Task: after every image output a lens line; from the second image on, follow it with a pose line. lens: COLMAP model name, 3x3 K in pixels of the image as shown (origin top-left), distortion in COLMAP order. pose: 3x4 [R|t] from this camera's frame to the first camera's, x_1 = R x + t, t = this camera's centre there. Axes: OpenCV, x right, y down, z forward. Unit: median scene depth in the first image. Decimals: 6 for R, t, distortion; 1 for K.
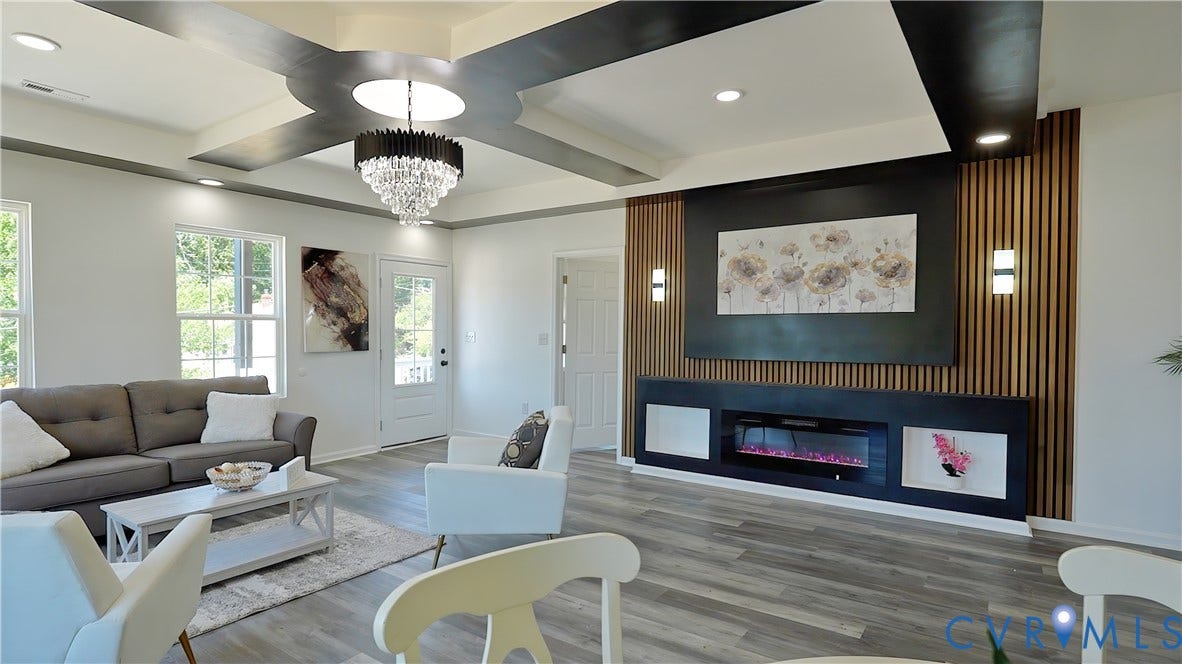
lens RADIAL K [[552.3, 0, 591.7], [0, 552.3, 336.1], [0, 0, 1]] dist [-0.003465, 0.000707]
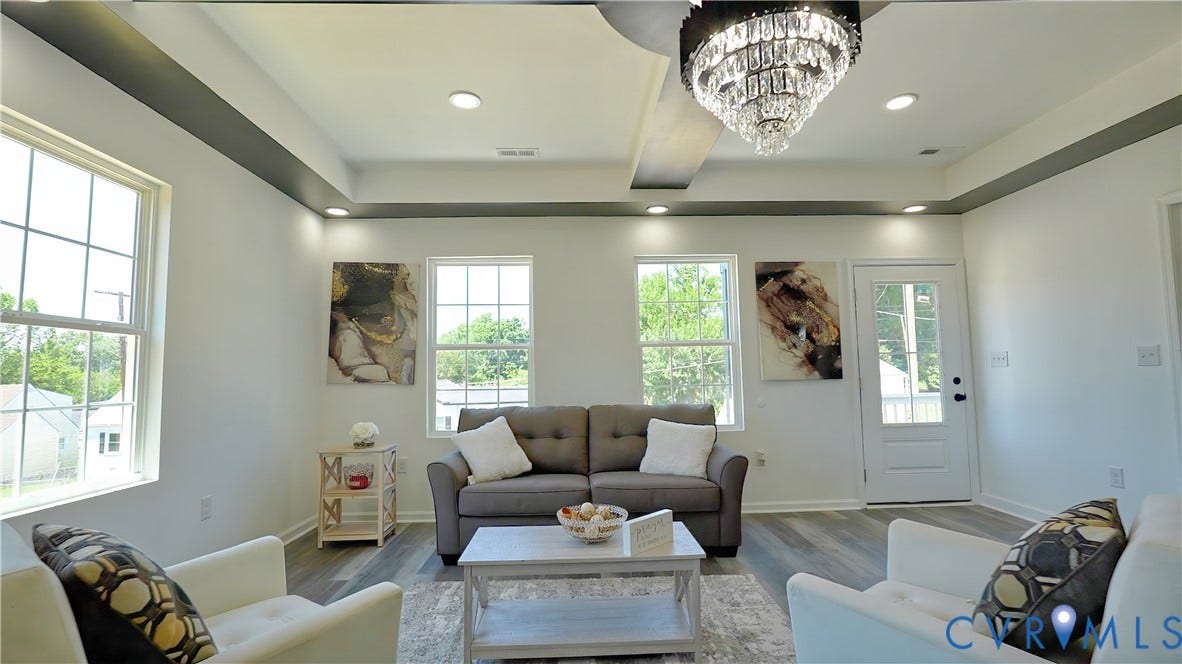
lens RADIAL K [[552.3, 0, 578.8], [0, 552.3, 332.8], [0, 0, 1]] dist [-0.003465, 0.000707]
pose [[0.610483, -0.070766, -0.788862, 0.001601], [0.014589, 0.996836, -0.078133, 0.018427], [0.791895, 0.036190, 0.609584, 0.223483]]
